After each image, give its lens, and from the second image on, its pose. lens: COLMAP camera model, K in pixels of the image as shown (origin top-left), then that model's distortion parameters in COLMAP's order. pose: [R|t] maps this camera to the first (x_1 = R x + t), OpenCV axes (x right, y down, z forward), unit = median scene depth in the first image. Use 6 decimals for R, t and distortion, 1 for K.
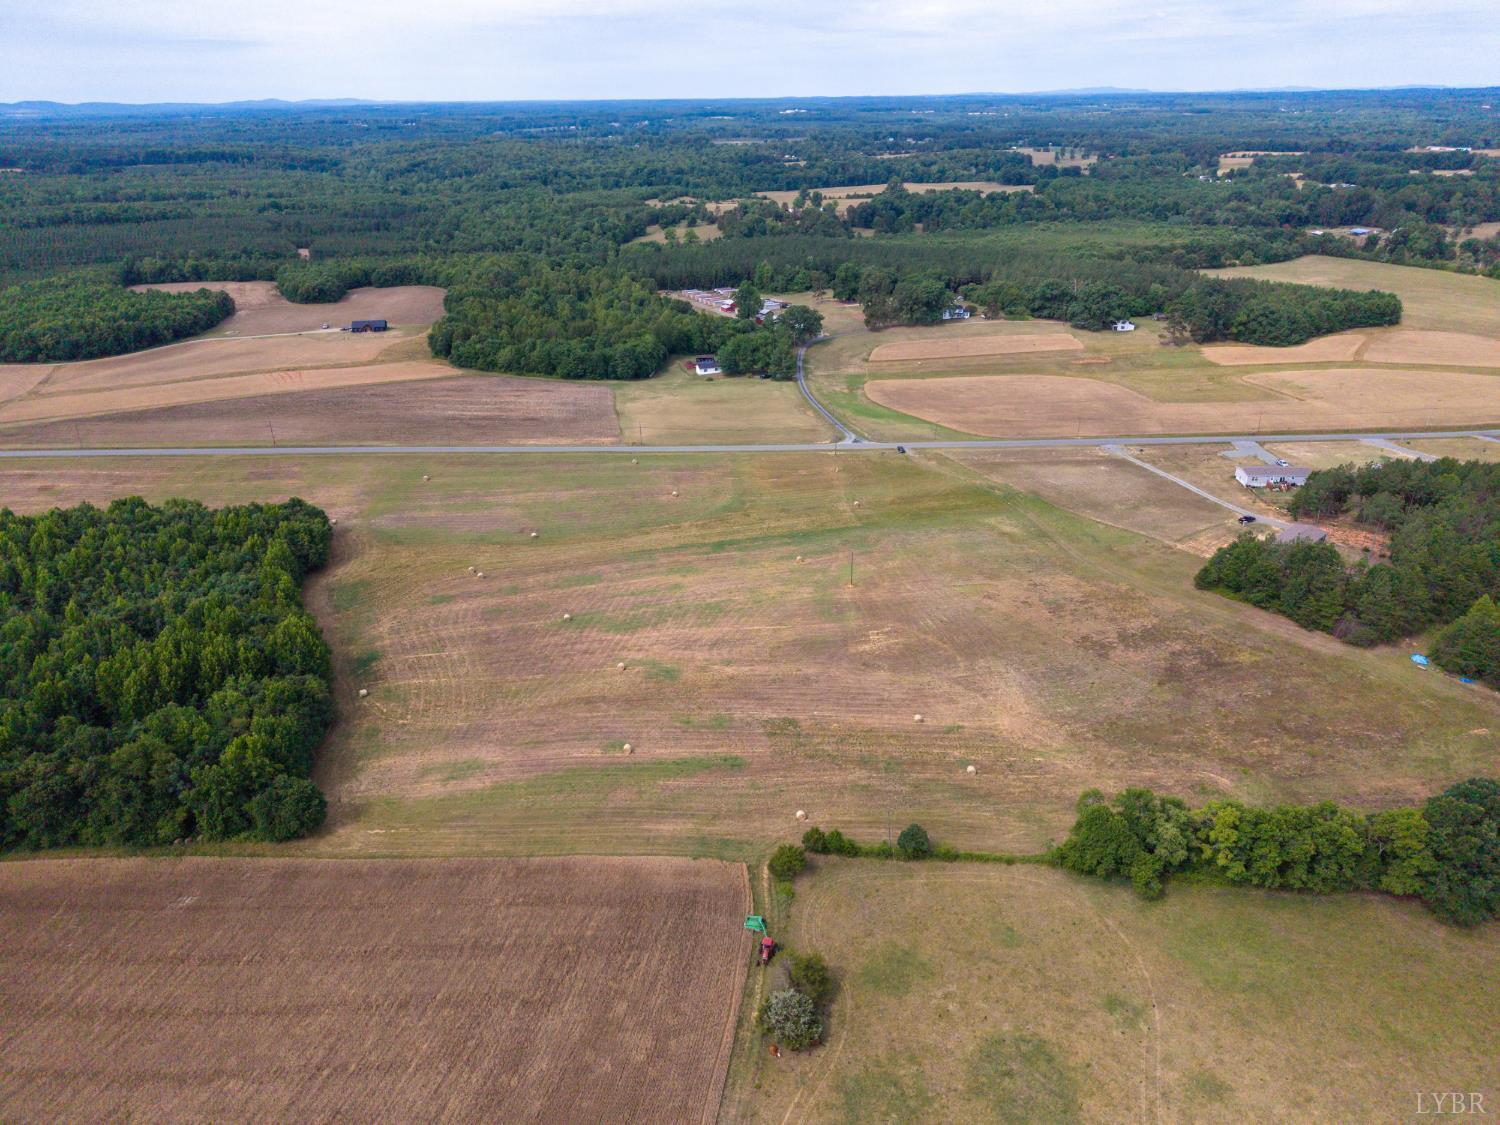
lens RADIAL K [[1000.4, 0, 751.7], [0, 1000.4, 567.0], [0, 0, 1]] dist [0.019947, -0.015621]
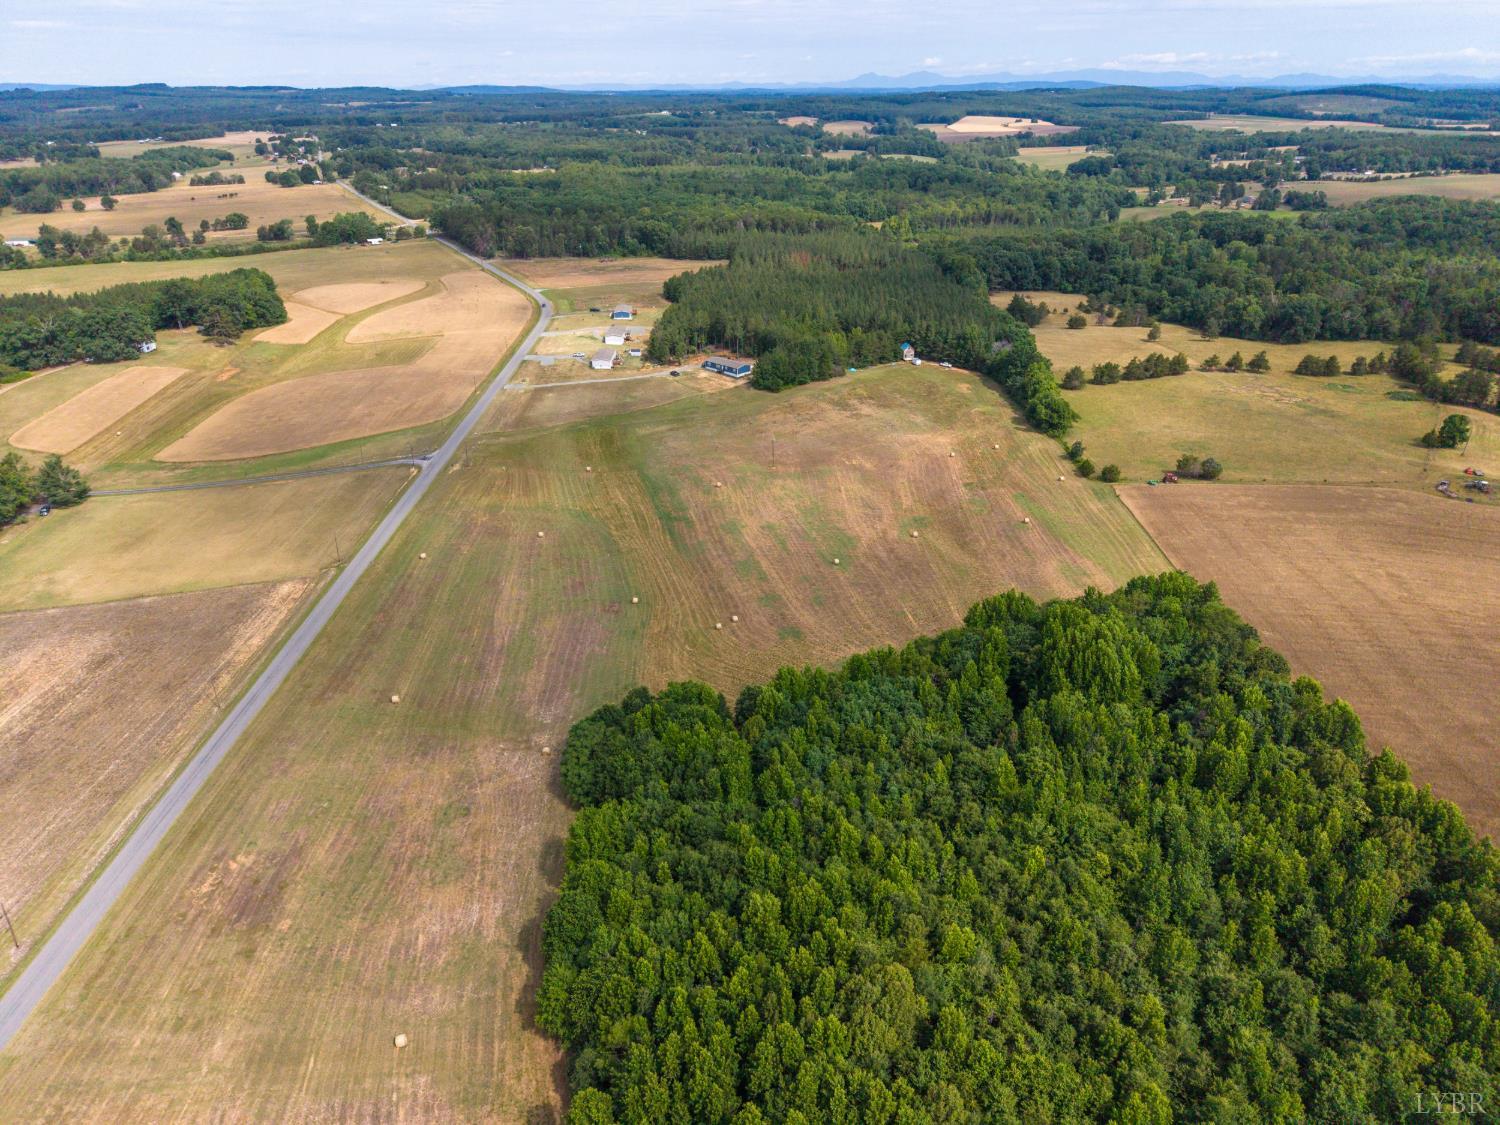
lens RADIAL K [[1000.4, 0, 750.0], [0, 1000.4, 565.1], [0, 0, 1]] dist [0.019947, -0.015621]
pose [[-0.027789, -0.422673, 0.905856, -0.820702], [0.432208, 0.812040, 0.392157, -0.291079], [-0.901346, 0.402416, 0.160117, 0.633484]]
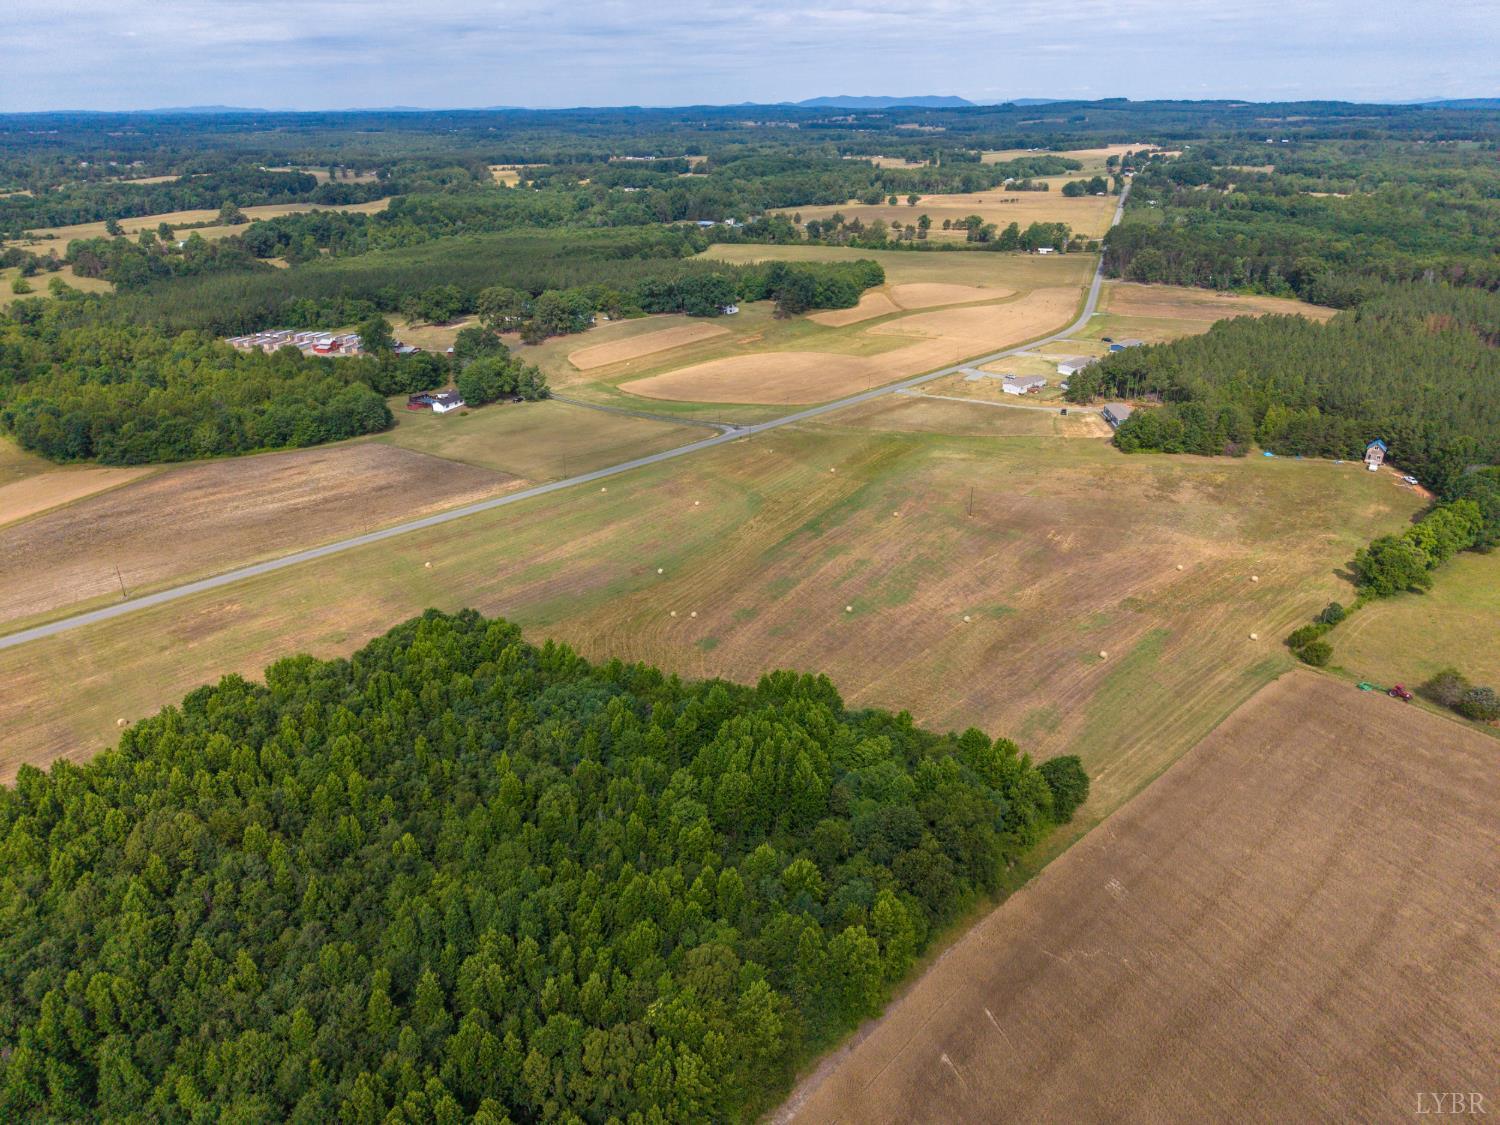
lens RADIAL K [[1000.4, 0, 749.8], [0, 1000.4, 562.8], [0, 0, 1]] dist [0.019947, -0.015621]
pose [[0.724061, -0.281761, 0.629560, -0.622539], [0.294105, 0.951741, 0.087702, -0.080496], [-0.623889, 0.121655, 0.771986, 0.182266]]
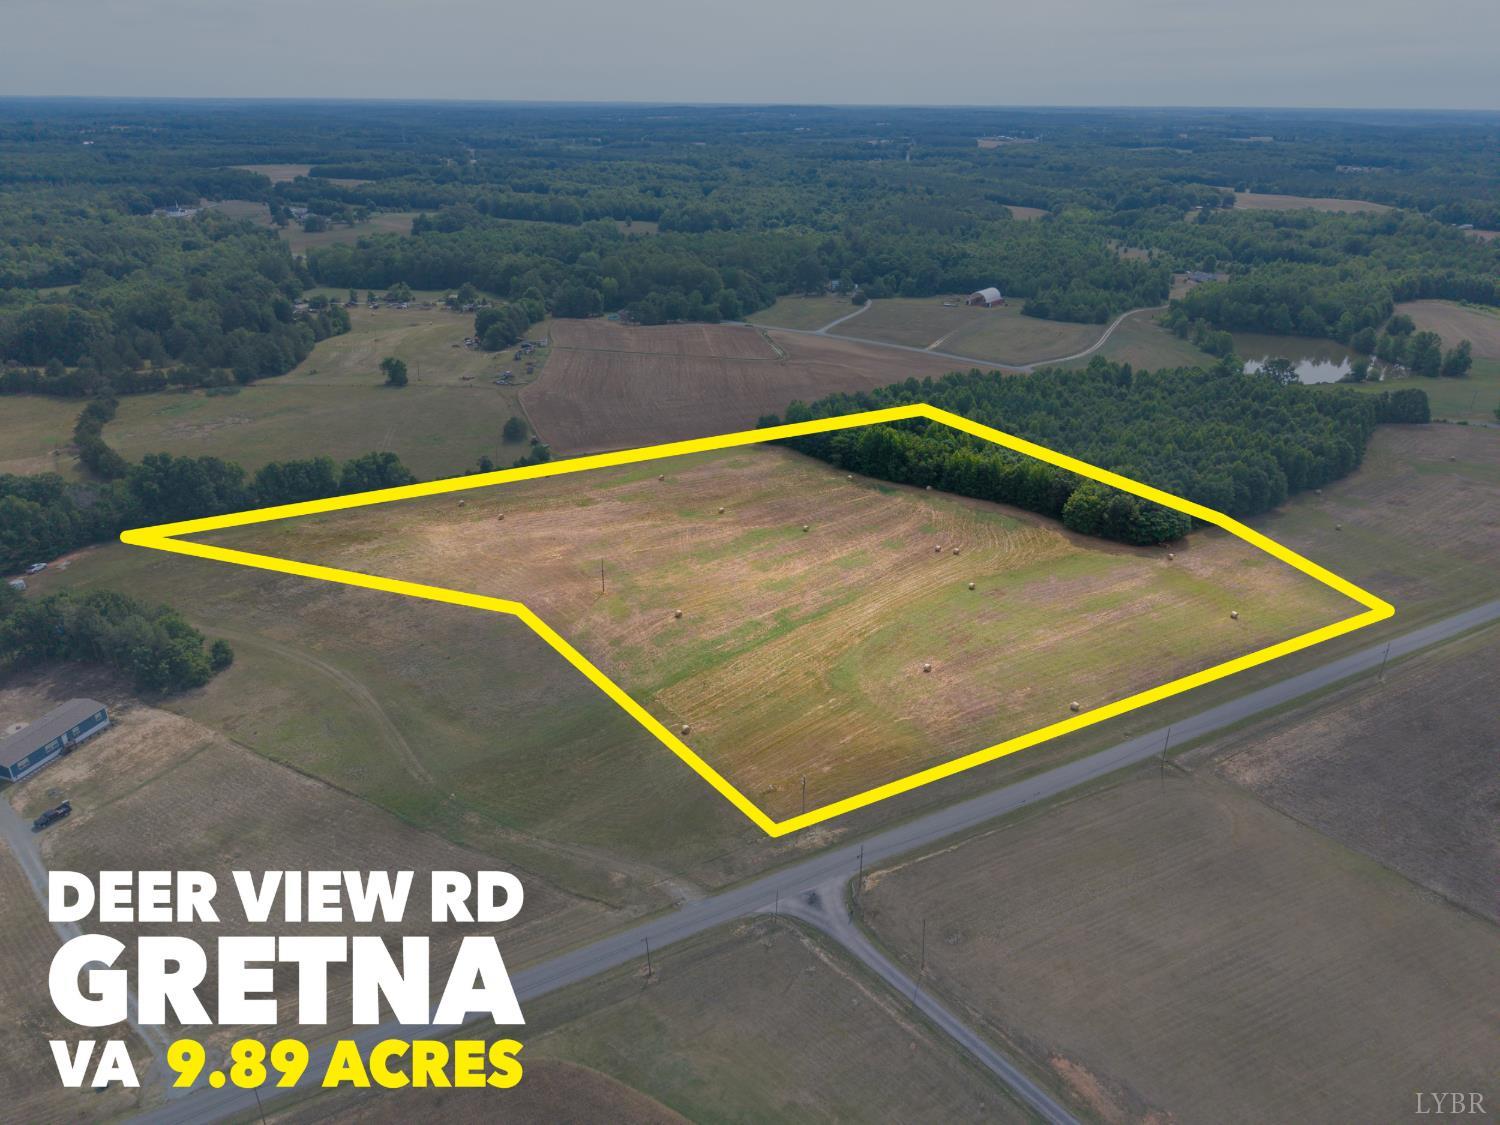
lens RADIAL K [[1000.4, 0, 749.0], [0, 1000.4, 564.9], [0, 0, 1]] dist [0.019947, -0.015621]
pose [[-0.867469, 0.212557, -0.449797, 0.304007], [-0.211471, 0.660835, 0.720123, -0.548545], [0.450309, 0.719803, -0.528304, 1.147501]]
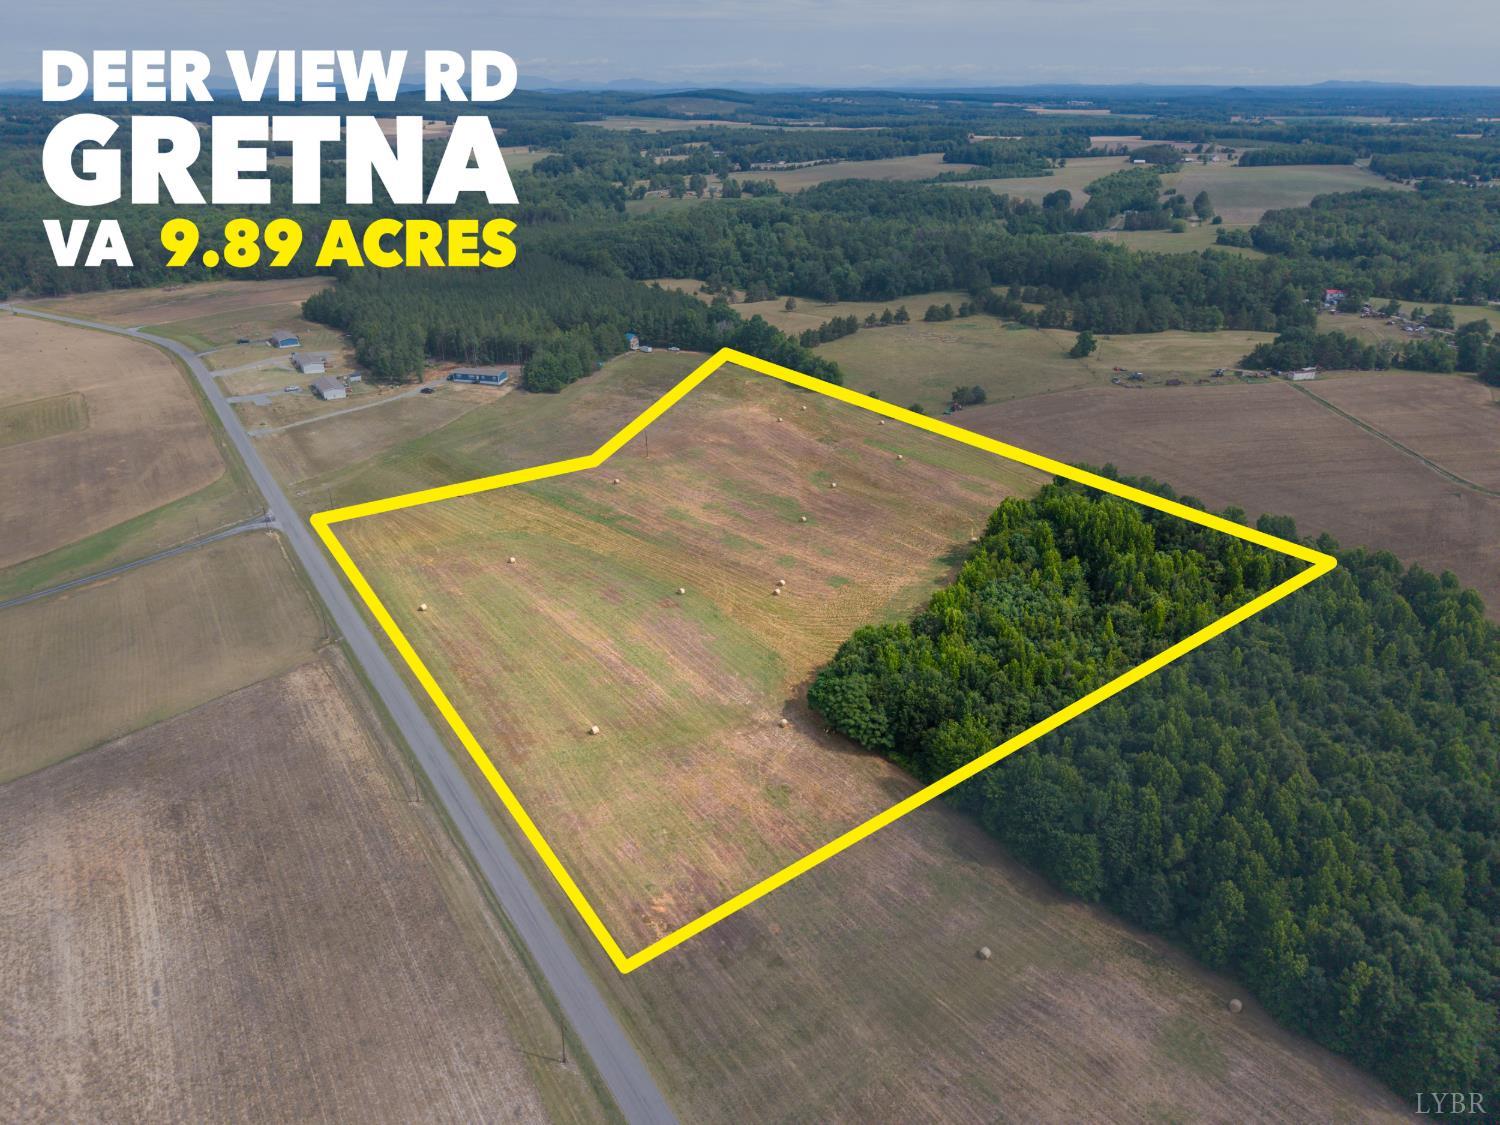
lens RADIAL K [[1000.4, 0, 749.6], [0, 1000.4, 565.2], [0, 0, 1]] dist [0.019947, -0.015621]
pose [[-0.558002, -0.348854, 0.752951, -0.750162], [0.360742, 0.715153, 0.598683, -0.456924], [-0.747328, 0.605687, -0.273210, 0.982727]]
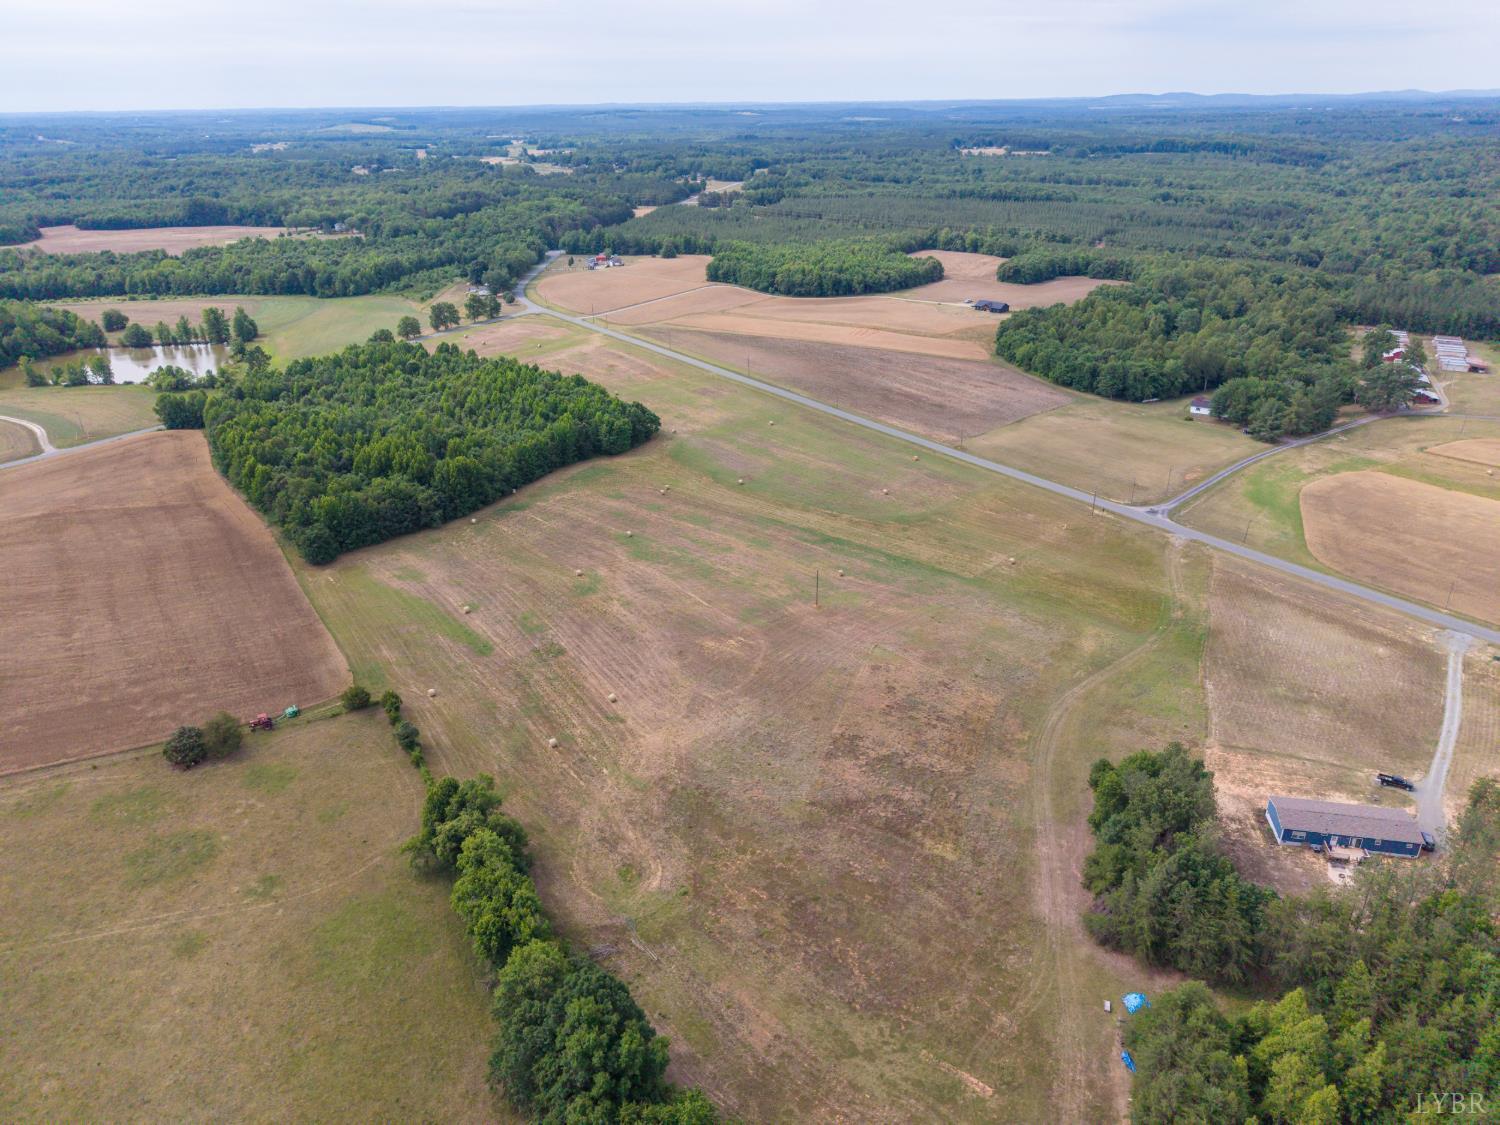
lens RADIAL K [[1000.4, 0, 753.1], [0, 1000.4, 565.1], [0, 0, 1]] dist [0.019947, -0.015621]
pose [[0.582425, 0.345883, -0.735626, 0.552271], [-0.341616, 0.925313, 0.164601, -0.112750], [0.737618, 0.155434, 0.657085, 0.228621]]
